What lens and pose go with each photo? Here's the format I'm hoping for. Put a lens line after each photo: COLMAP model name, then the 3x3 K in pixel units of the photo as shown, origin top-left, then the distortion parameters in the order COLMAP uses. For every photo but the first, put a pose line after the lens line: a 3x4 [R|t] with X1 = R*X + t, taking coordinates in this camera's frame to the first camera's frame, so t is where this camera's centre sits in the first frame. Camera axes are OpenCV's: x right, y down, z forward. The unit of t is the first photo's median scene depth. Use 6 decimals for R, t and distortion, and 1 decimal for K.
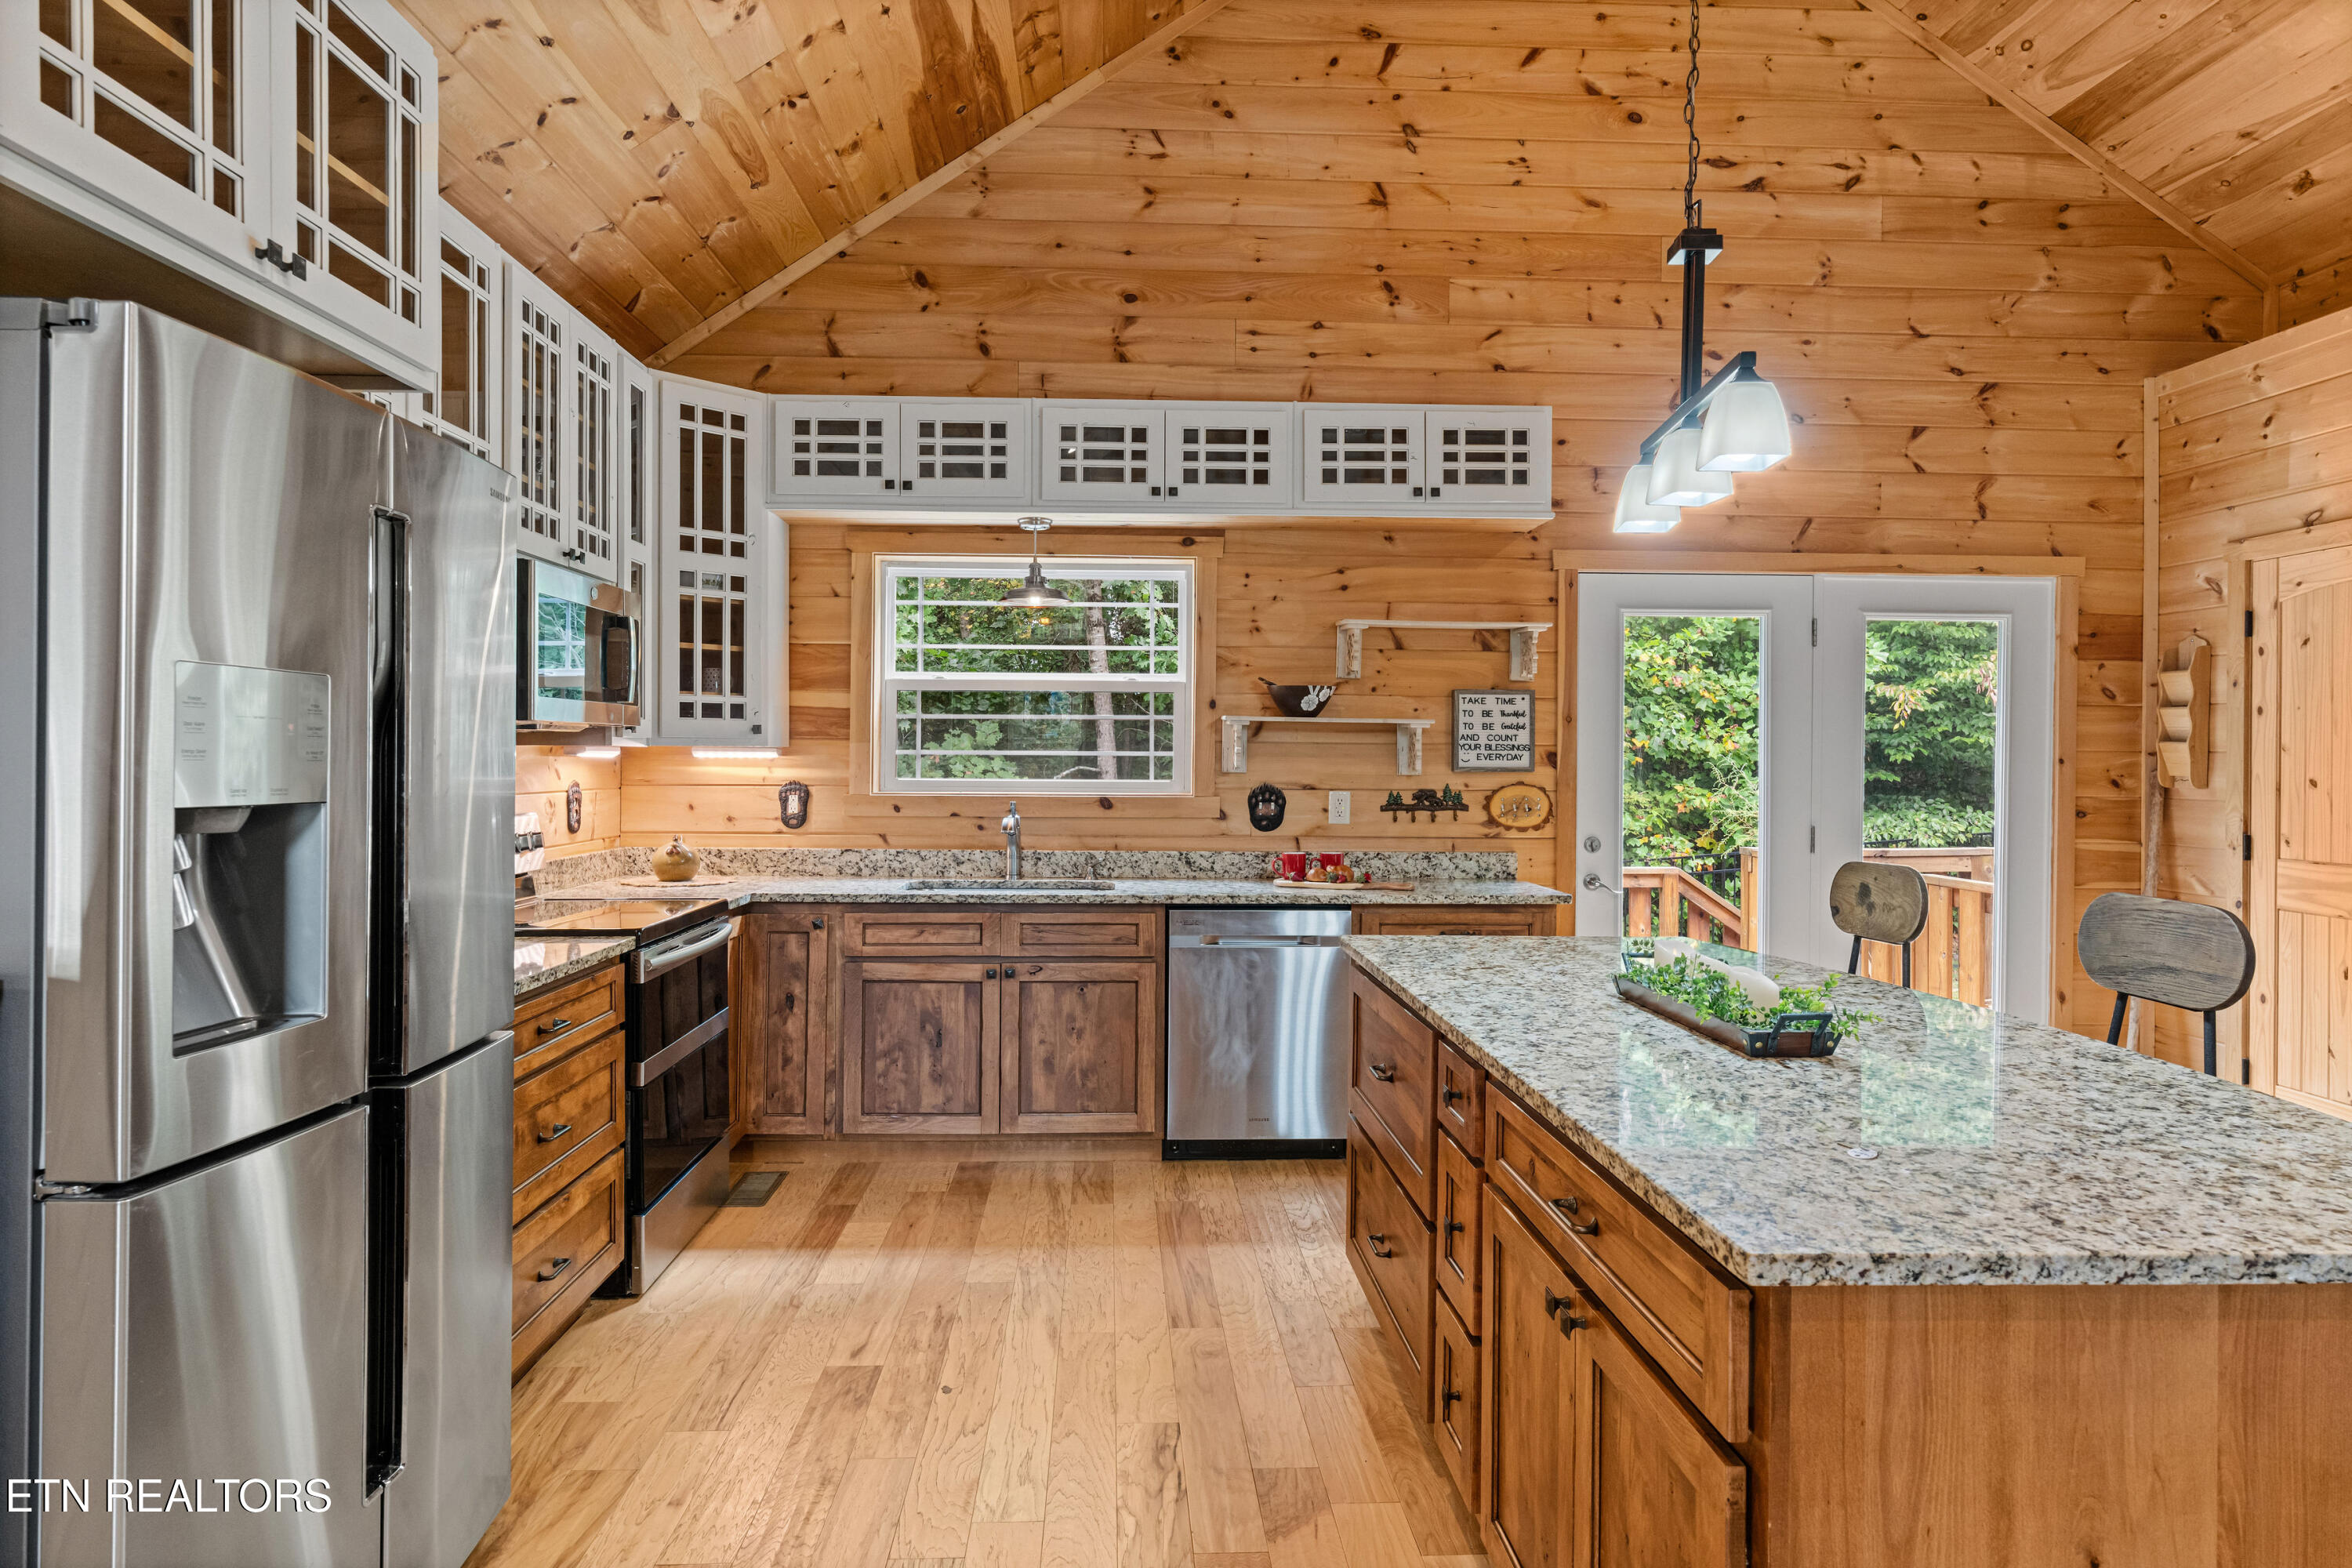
lens RADIAL K [[1357.3, 0, 1170.0], [0, 1357.3, 760.7], [0, 0, 1]] dist [-0.005199, 0.005523]
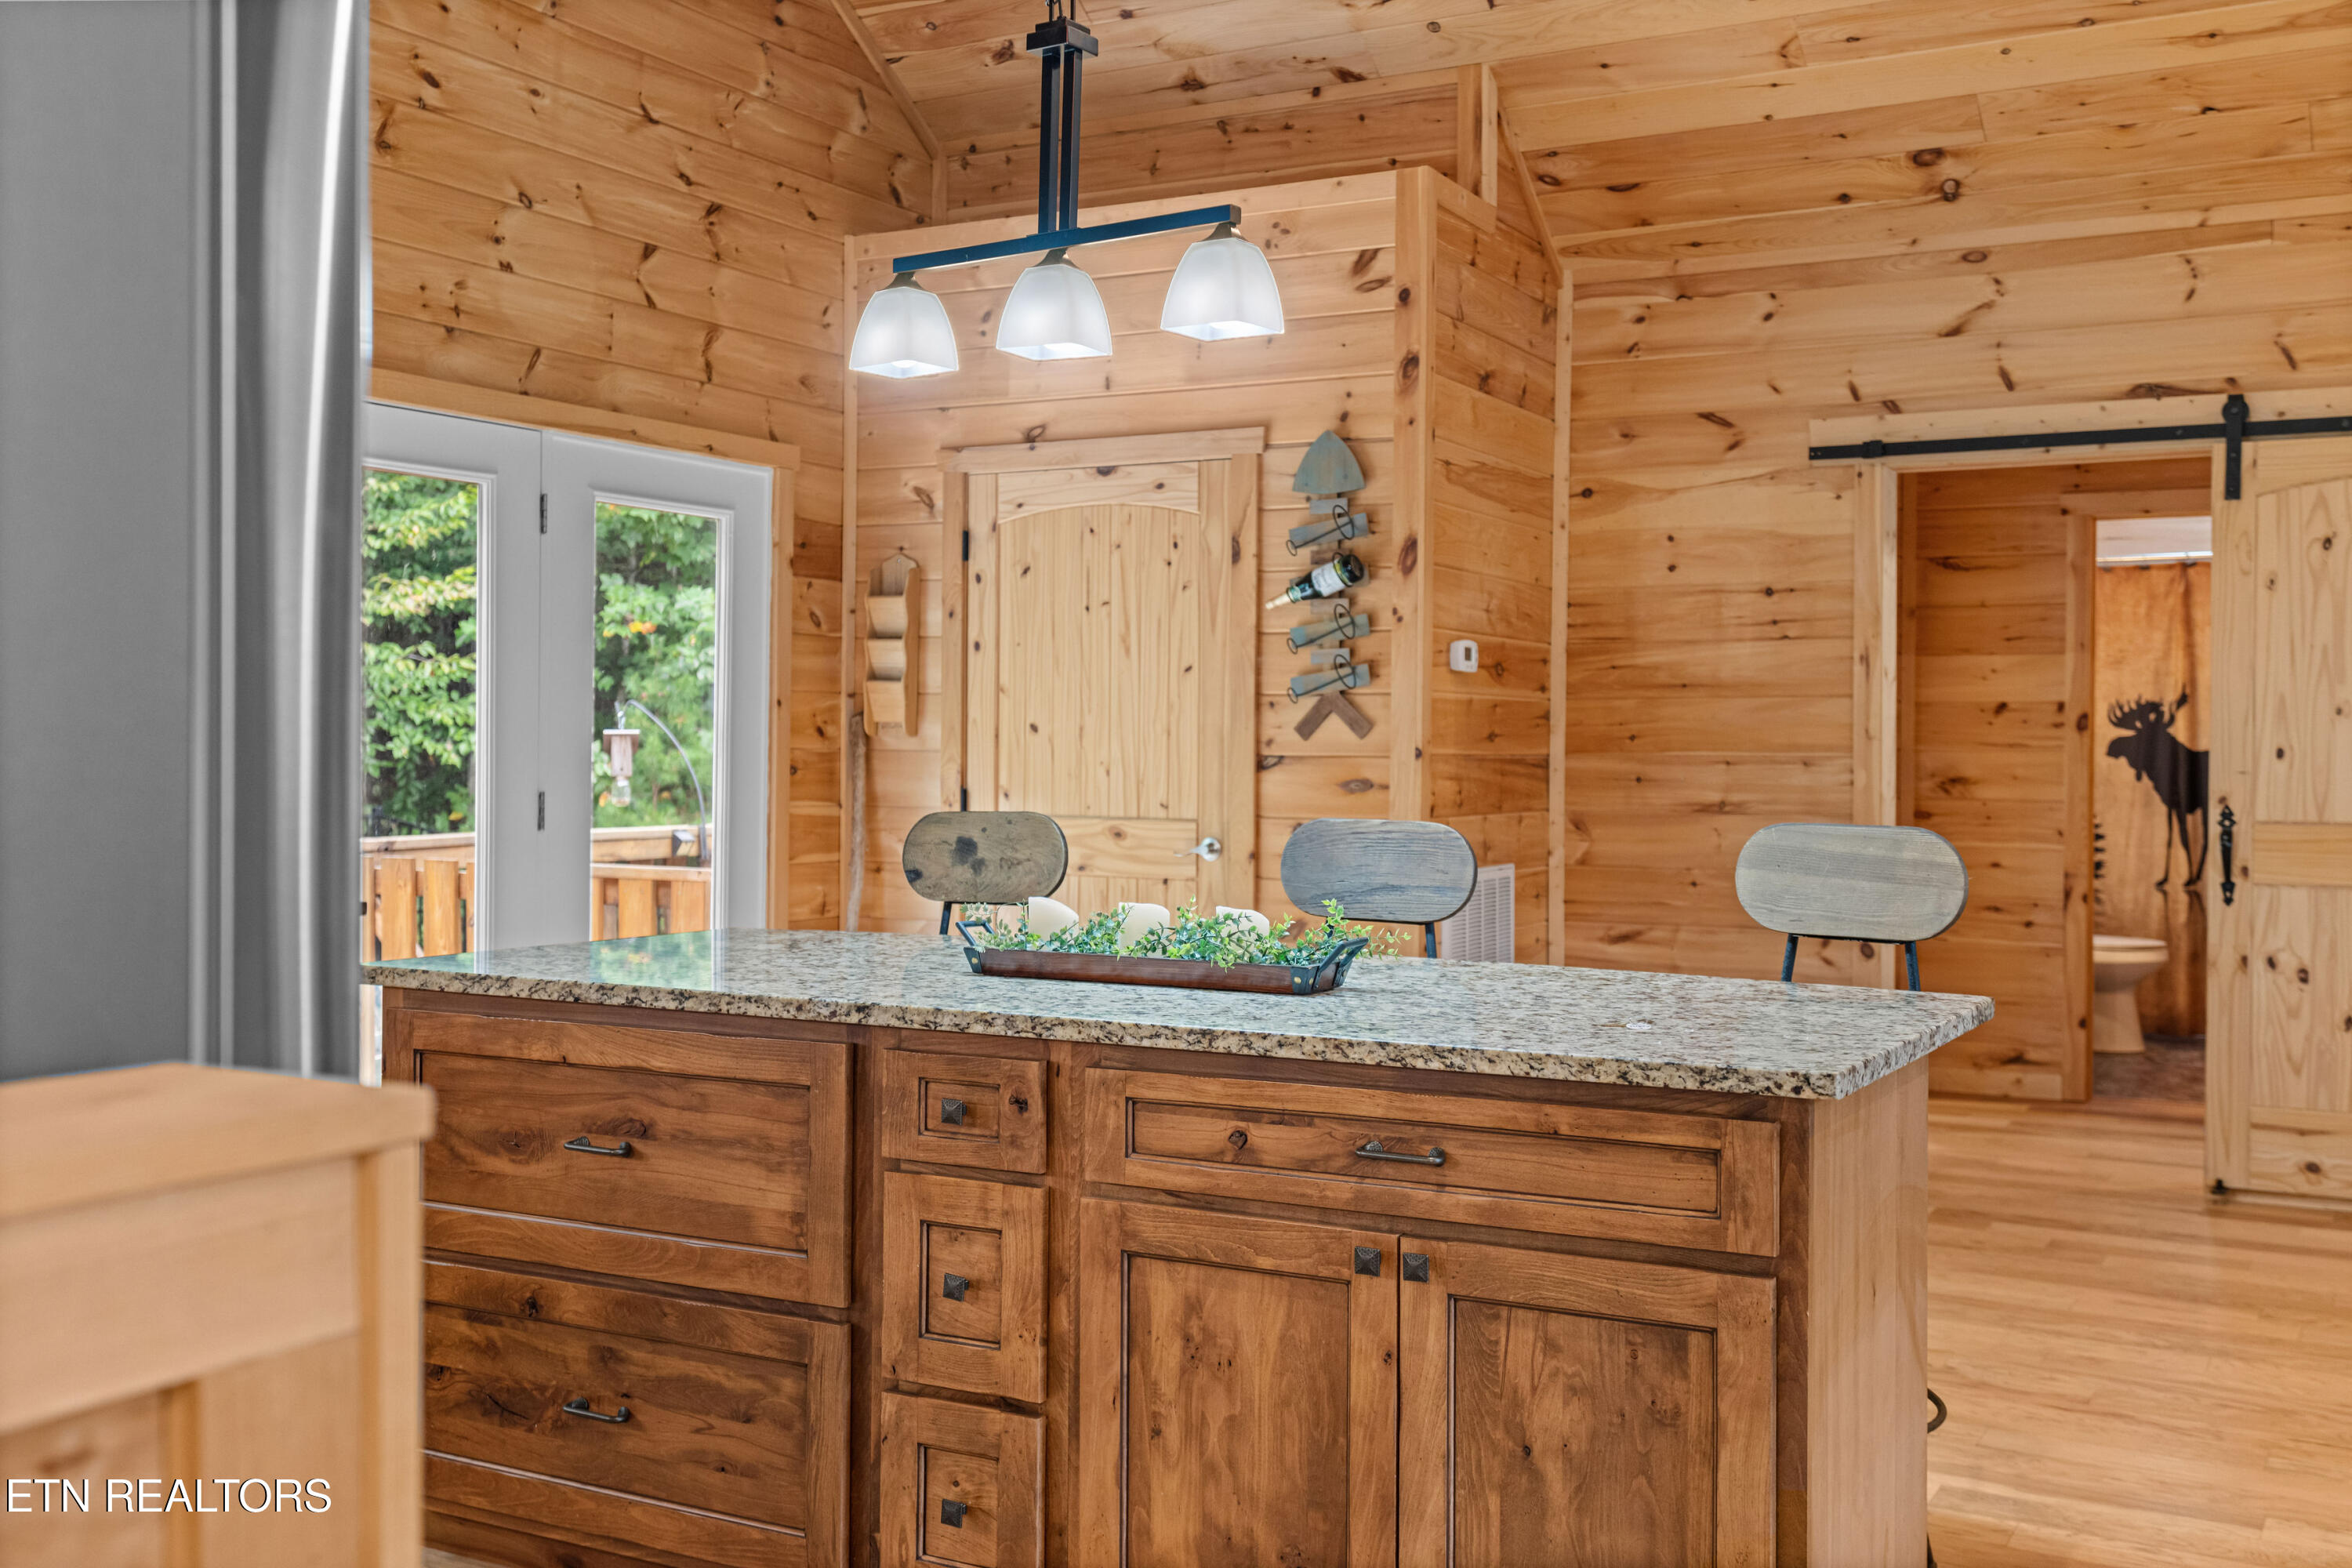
lens RADIAL K [[2301.8, 0, 1168.9], [0, 2301.8, 750.8], [0, 0, 1]] dist [0.014056, 0.000000]
pose [[0.526724, -0.005253, 0.850020, -0.371722], [-0.003006, 0.999963, 0.008042, 0.017199], [-0.850031, -0.006791, 0.526689, 0.106387]]
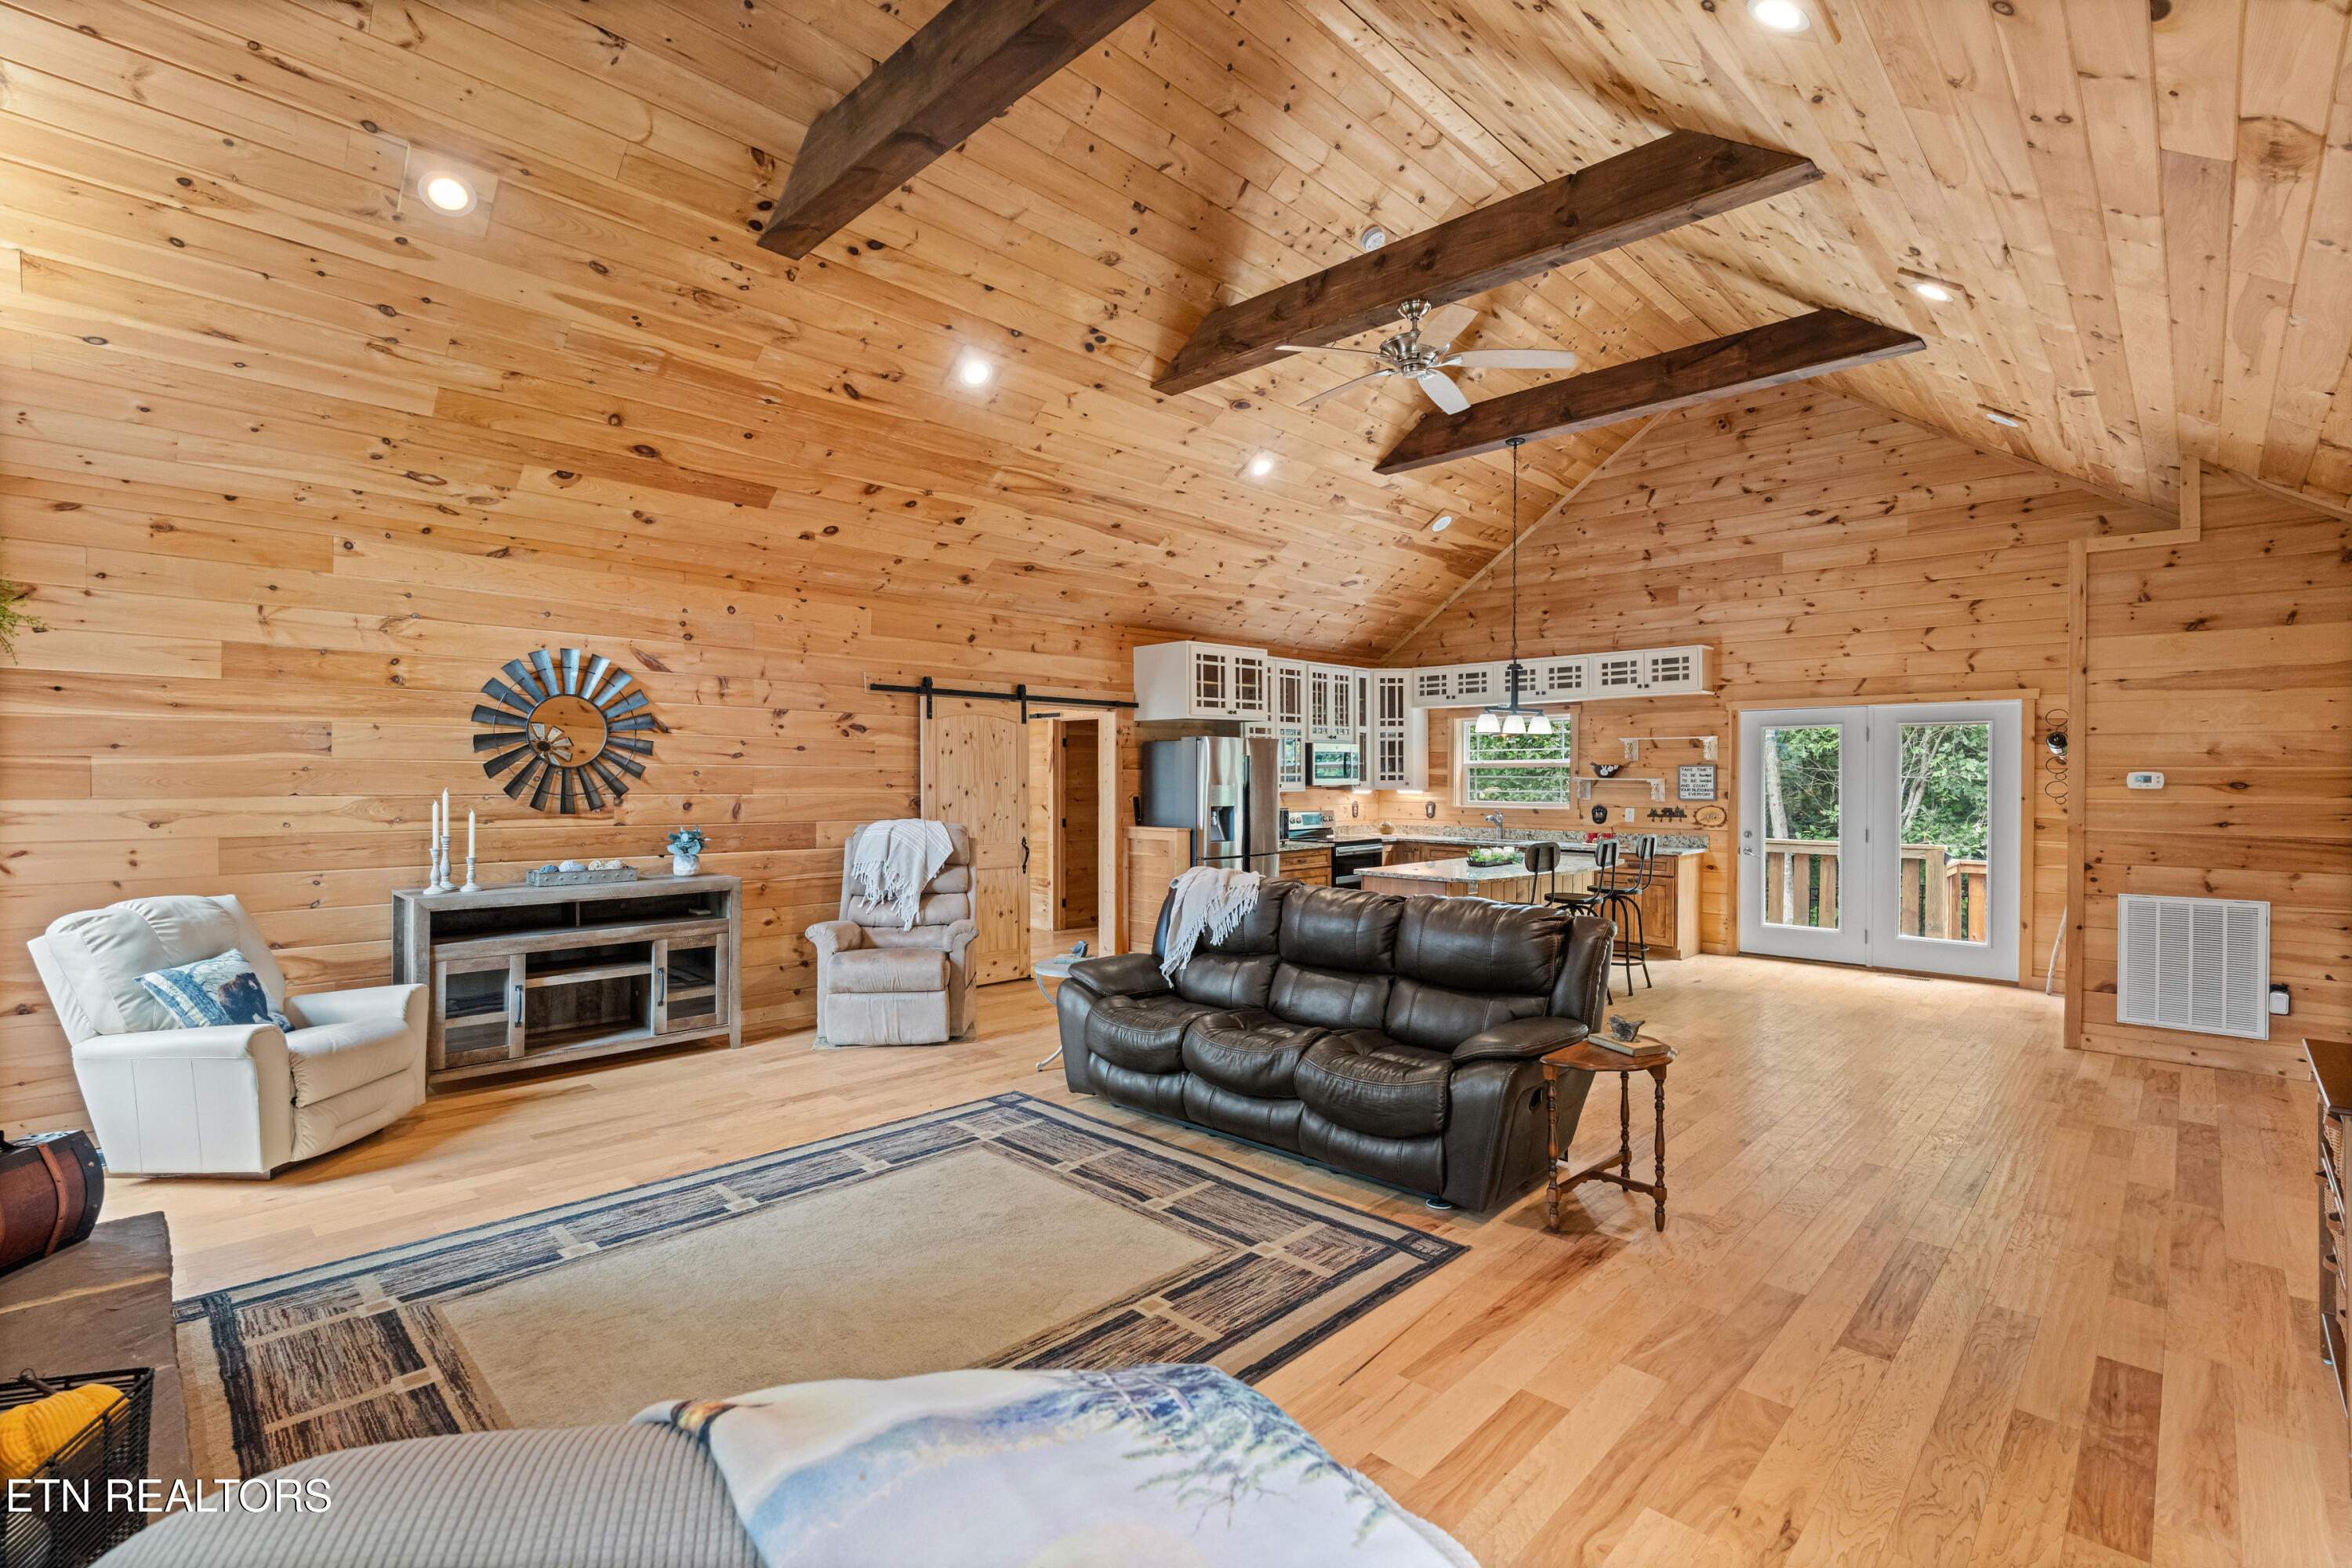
lens RADIAL K [[1062.3, 0, 1177.9], [0, 1062.3, 786.0], [0, 0, 1]] dist [-0.000010, 0.000553]
pose [[0.690272, 0.001444, -0.723549, 0.941998], [0.004453, 0.999971, 0.006244, -0.032209], [0.723536, -0.007532, 0.690245, -0.879136]]
